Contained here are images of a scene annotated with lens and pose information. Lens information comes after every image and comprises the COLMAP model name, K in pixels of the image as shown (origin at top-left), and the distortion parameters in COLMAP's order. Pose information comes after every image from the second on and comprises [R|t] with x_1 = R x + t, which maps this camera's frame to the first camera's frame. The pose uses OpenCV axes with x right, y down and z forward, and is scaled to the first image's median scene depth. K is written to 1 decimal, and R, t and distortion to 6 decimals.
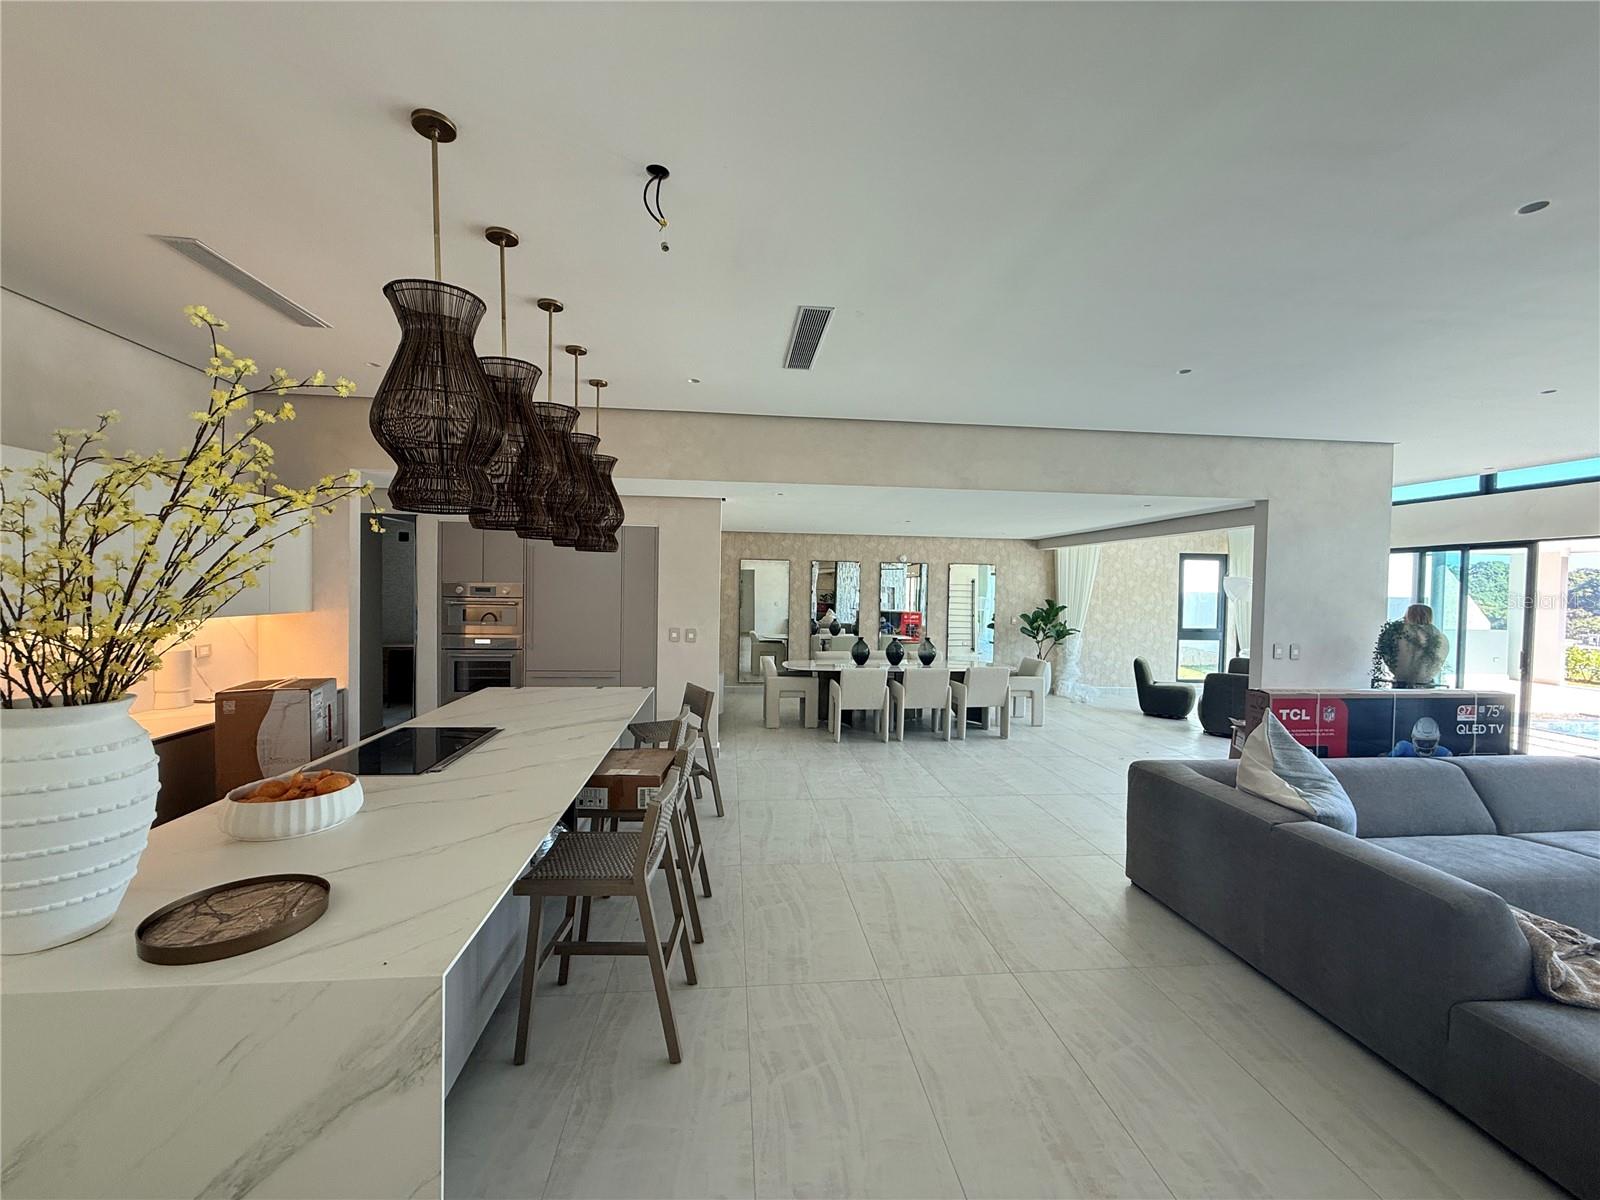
lens RADIAL K [[636.5, 0, 794.7], [0, 636.5, 600.4], [0, 0, 1]] dist [-0.002420, 0.000945]
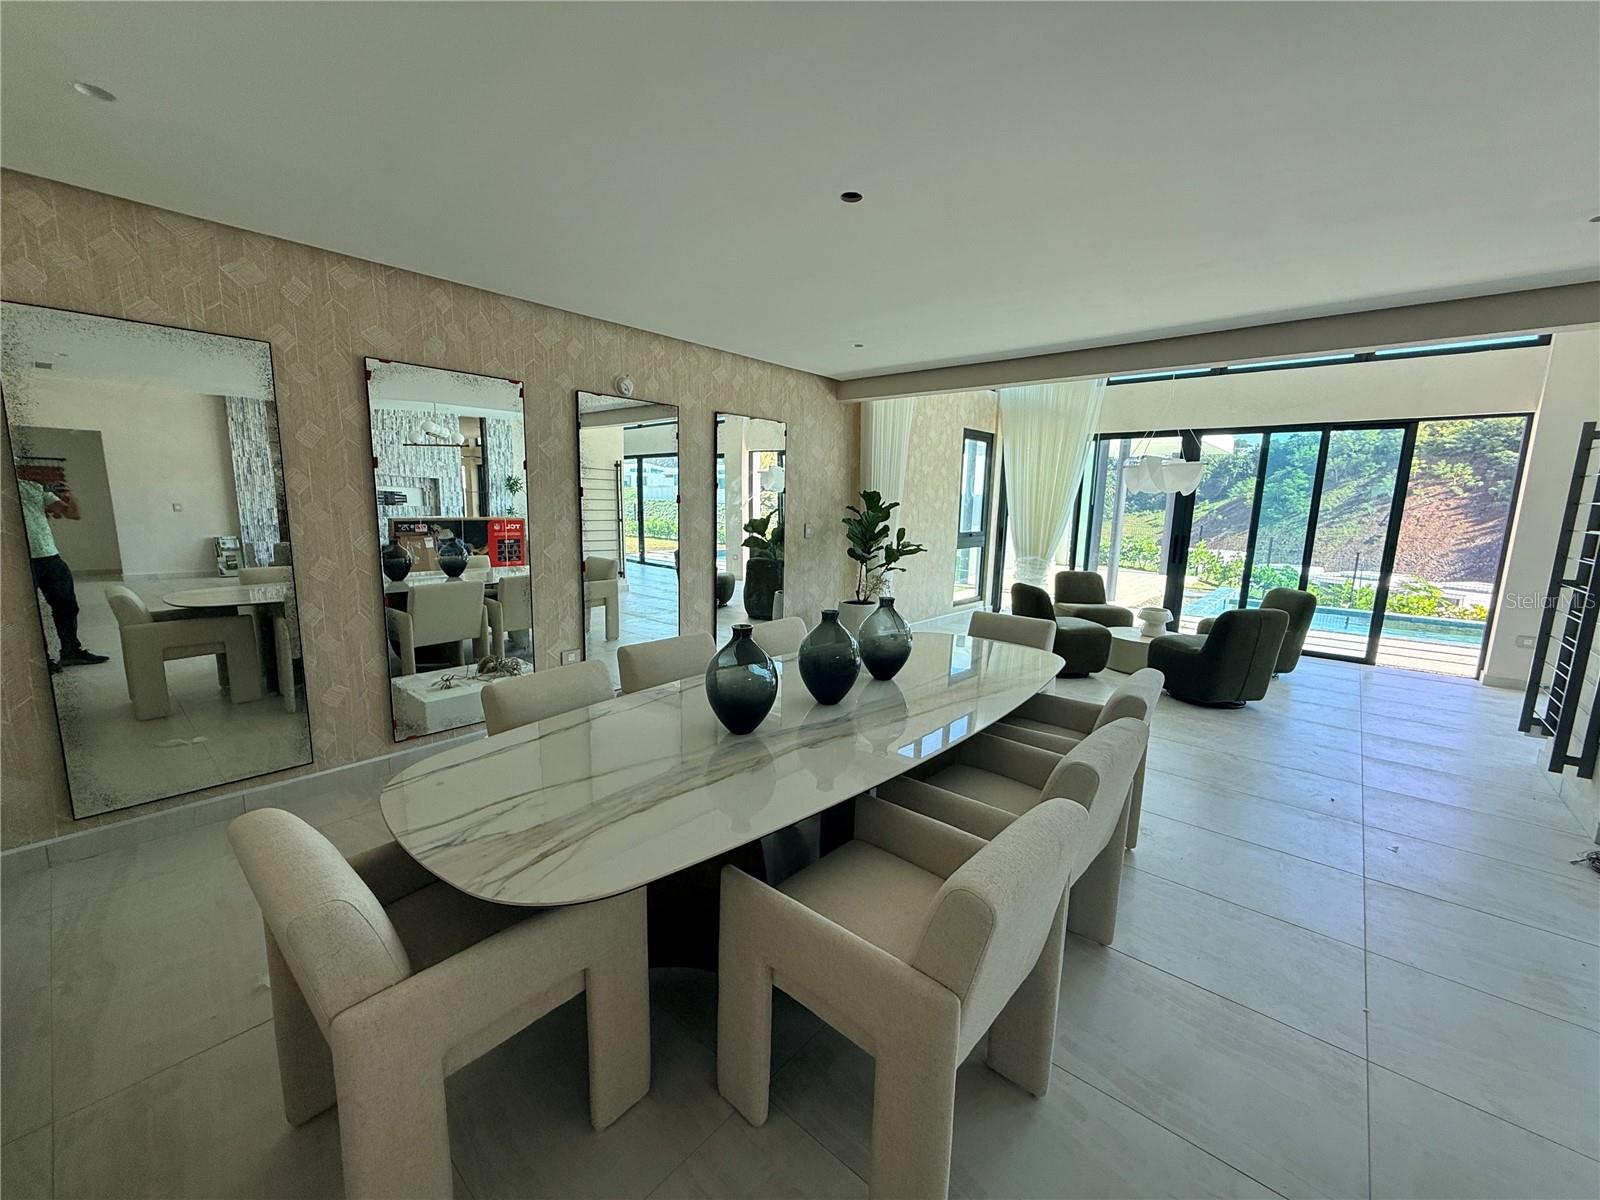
lens RADIAL K [[636.5, 0, 794.6], [0, 636.5, 602.3], [0, 0, 1]] dist [-0.002420, 0.000945]
pose [[0.729724, -0.111579, 0.674576, -0.059393], [0.005900, 0.987586, 0.156971, 0.010075], [-0.683716, -0.110565, 0.721323, 0.932660]]
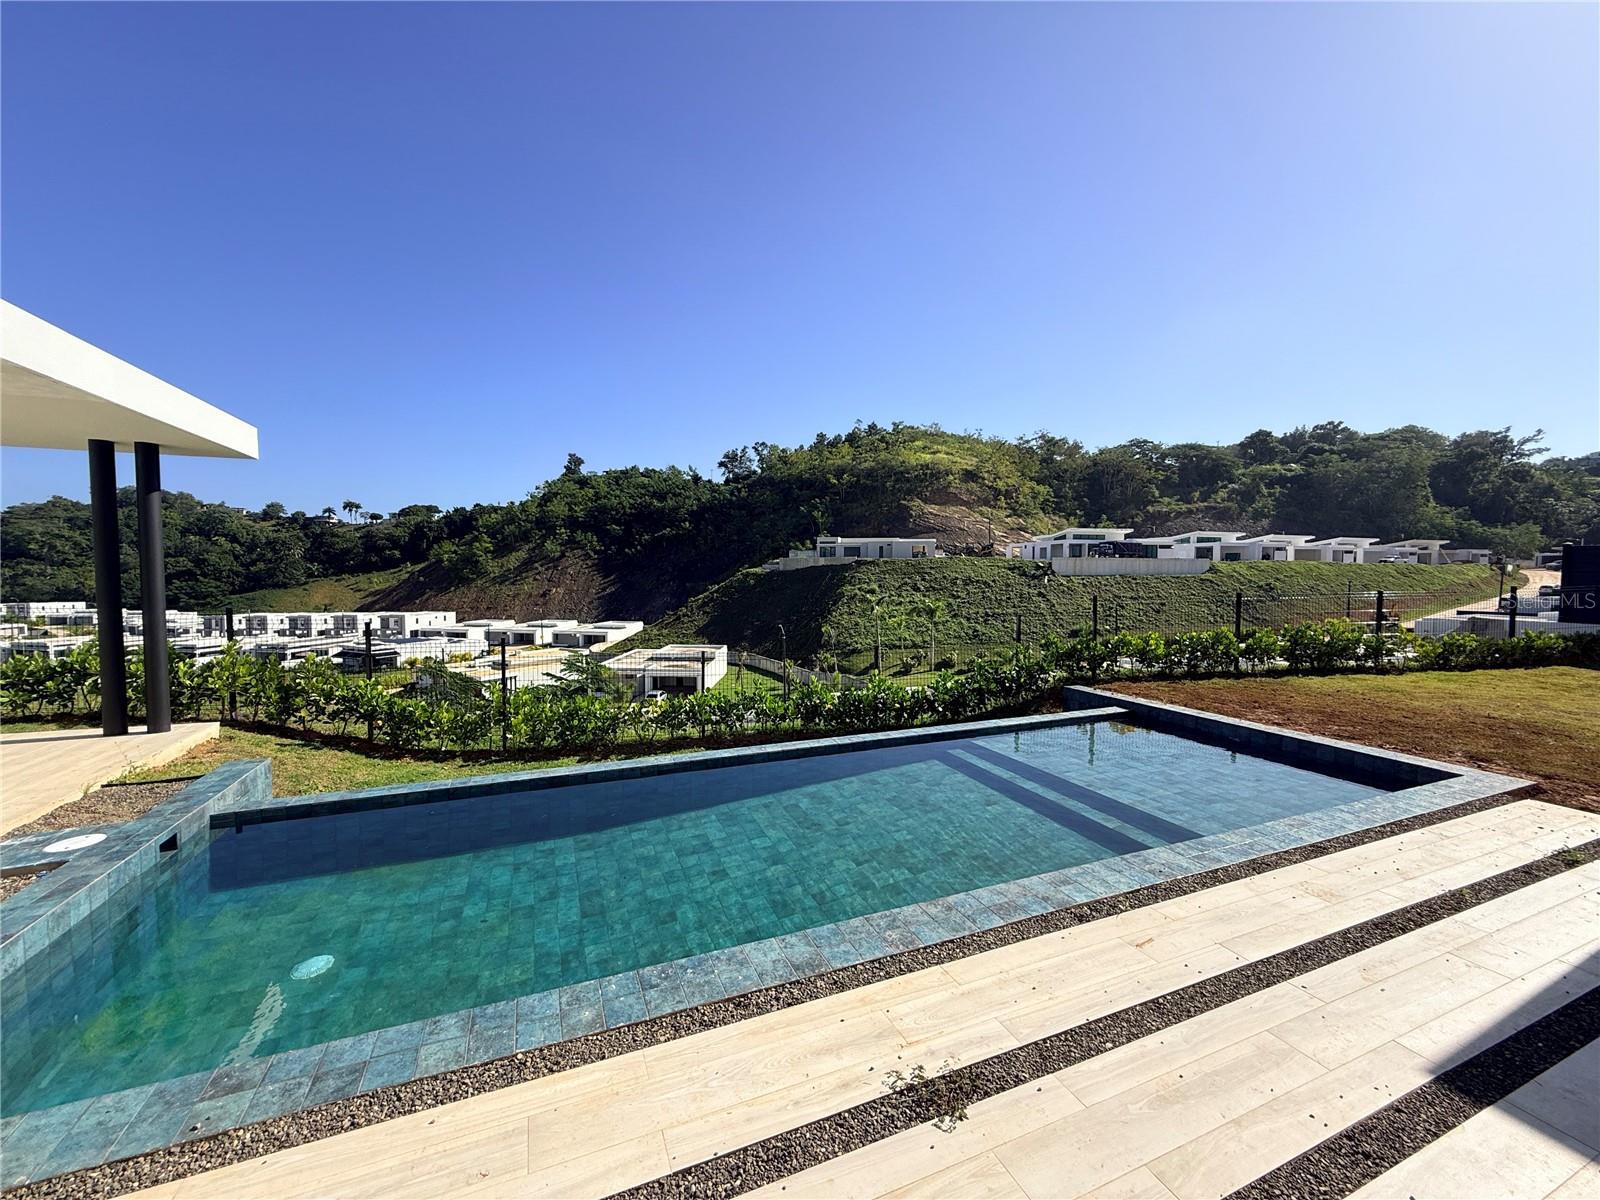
lens RADIAL K [[636.5, 0, 794.4], [0, 636.5, 601.3], [0, 0, 1]] dist [-0.002420, 0.000945]
pose [[-0.286368, -0.064218, 0.955965, 1.191516], [0.014273, 0.997355, 0.071274, 0.029142], [-0.958013, 0.034055, -0.284694, 0.981942]]
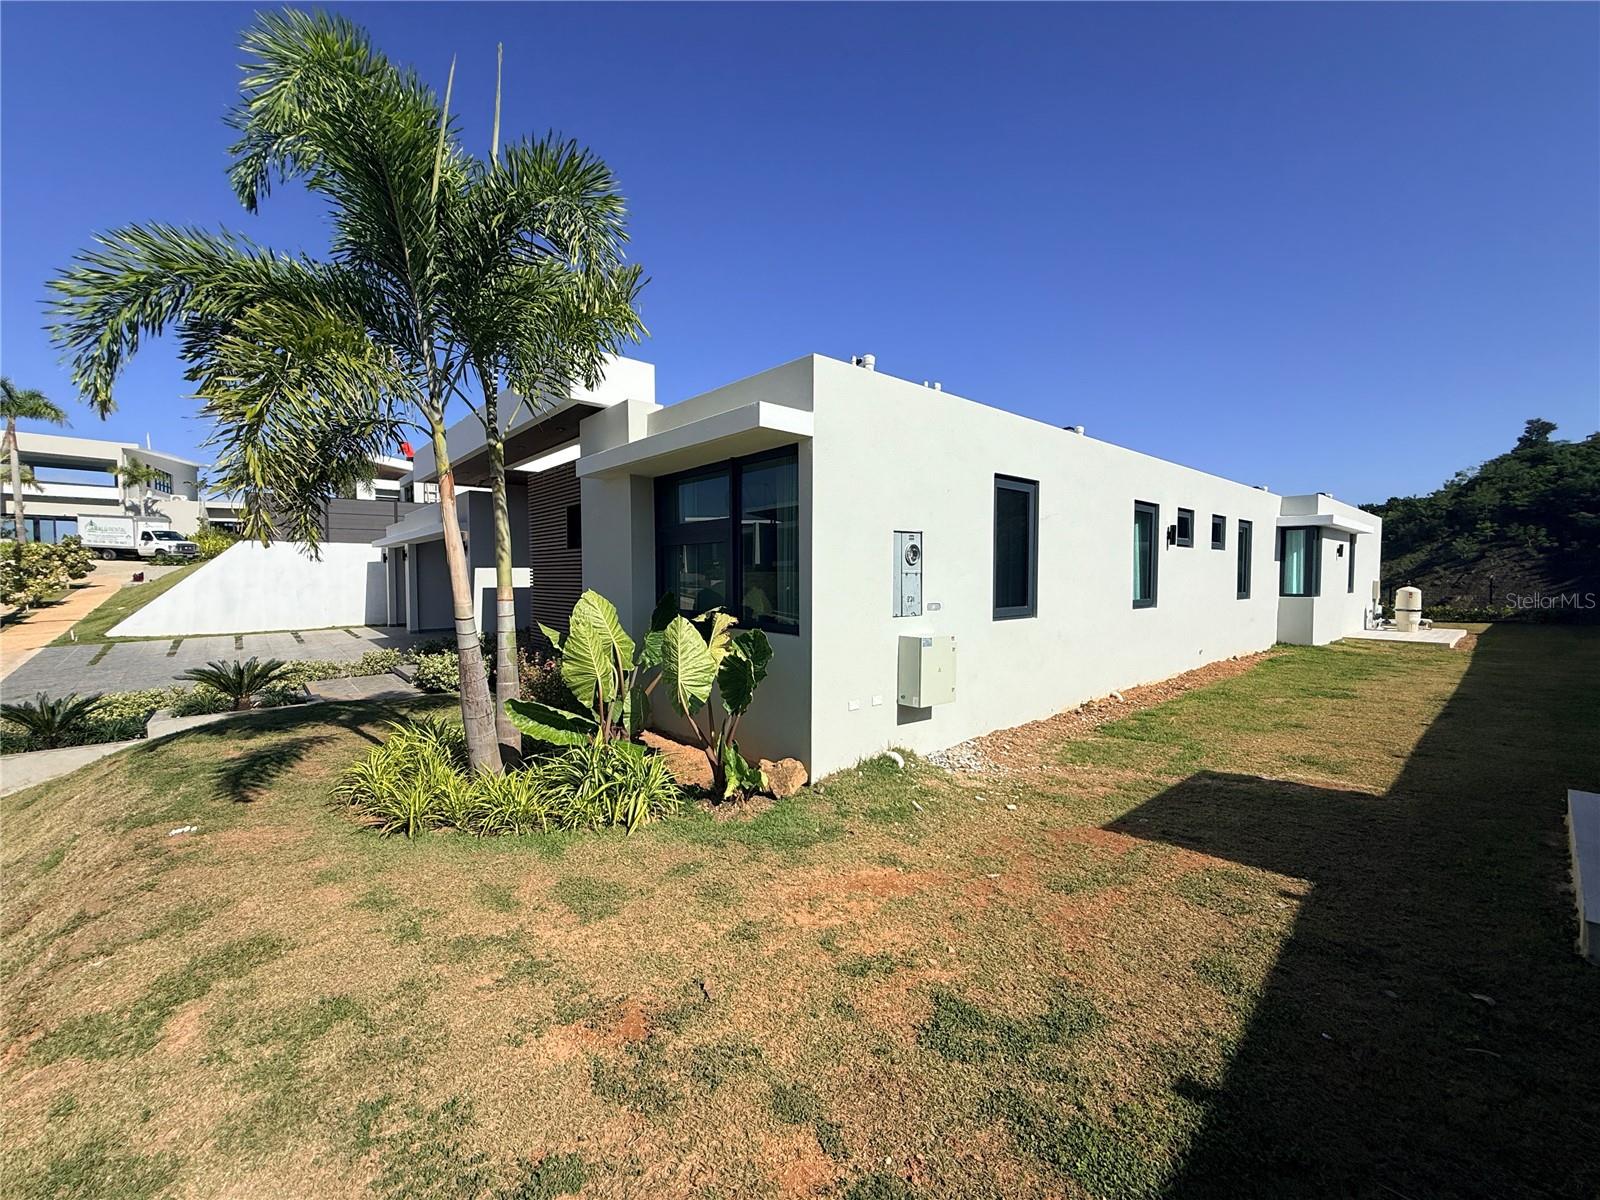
lens RADIAL K [[636.5, 0, 787.0], [0, 636.5, 599.9], [0, 0, 1]] dist [-0.002420, 0.000945]
pose [[0.820113, -0.041151, 0.570720, -2.249504], [0.027664, 0.999096, 0.032286, 0.016956], [-0.571533, -0.010689, 0.820509, -1.677614]]
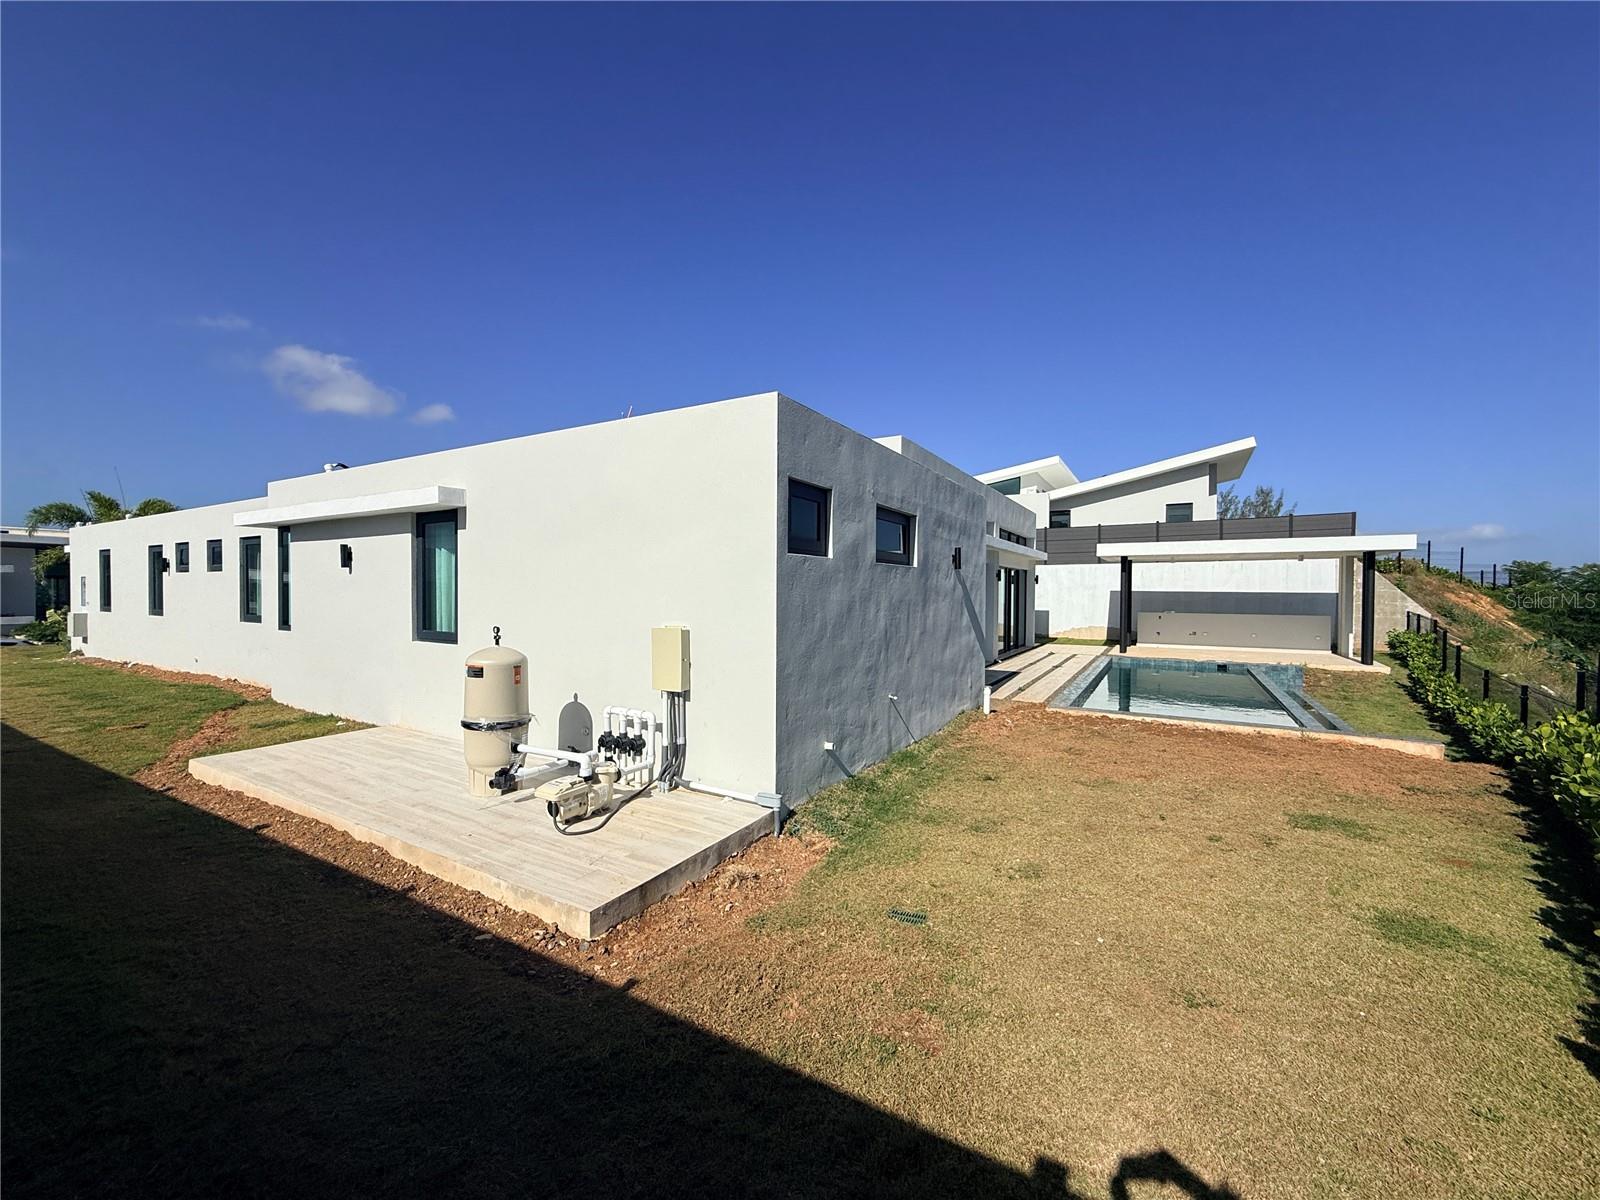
lens RADIAL K [[636.5, 0, 803.4], [0, 636.5, 598.1], [0, 0, 1]] dist [-0.002420, 0.000945]
pose [[0.812154, -0.006977, -0.583402, 1.977738], [-0.001565, 0.999899, -0.014136, 0.067948], [0.583442, 0.012394, 0.812060, -1.447611]]
